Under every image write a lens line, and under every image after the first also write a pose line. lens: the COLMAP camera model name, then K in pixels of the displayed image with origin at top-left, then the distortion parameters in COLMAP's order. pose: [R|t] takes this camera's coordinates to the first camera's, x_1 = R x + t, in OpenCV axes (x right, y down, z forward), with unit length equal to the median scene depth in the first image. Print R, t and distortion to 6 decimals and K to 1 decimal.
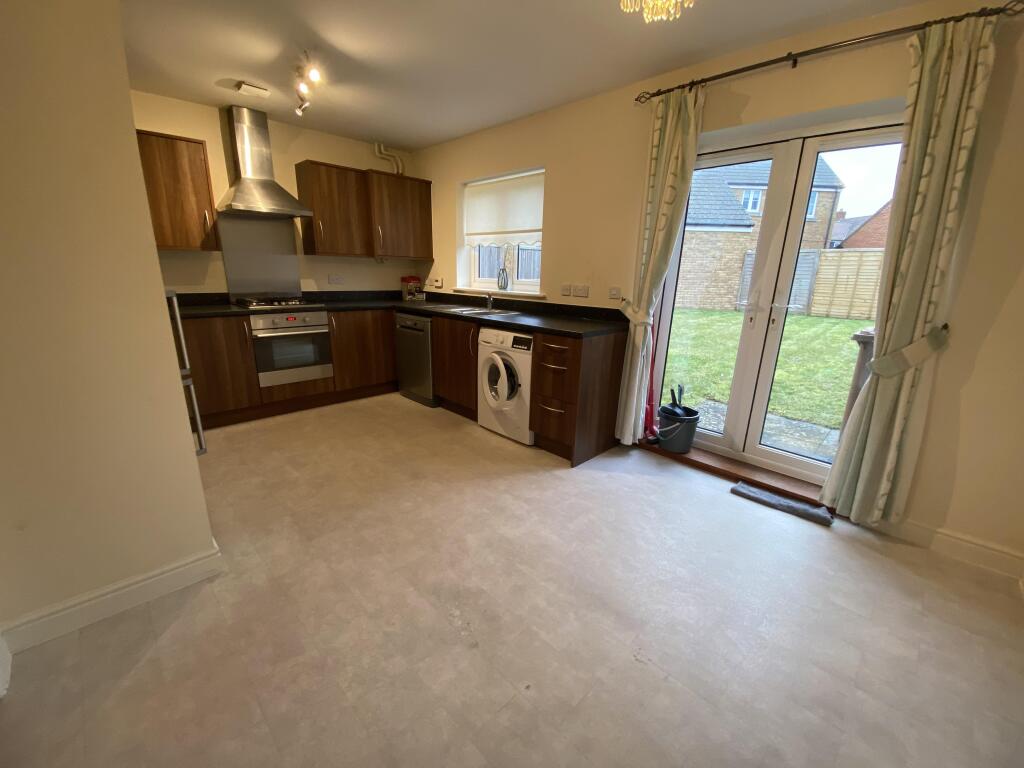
lens RADIAL K [[408.1, 0, 512.0], [0, 408.1, 384.0], [0, 0, 1]] dist [0.047889, -0.035757]
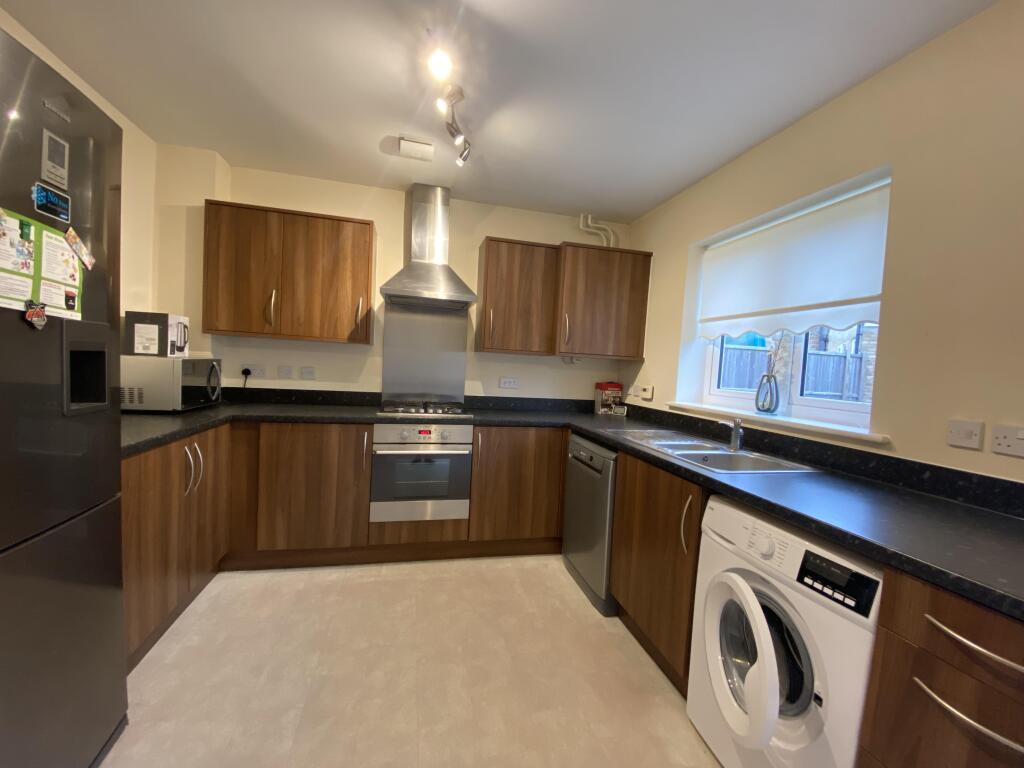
lens RADIAL K [[408.1, 0, 512.0], [0, 408.1, 384.0], [0, 0, 1]] dist [0.047889, -0.035757]
pose [[0.850262, 0.045239, -0.524413, -0.024851], [-0.172765, 0.965090, -0.196860, -0.113482], [0.497200, 0.257982, 0.828395, 0.416184]]
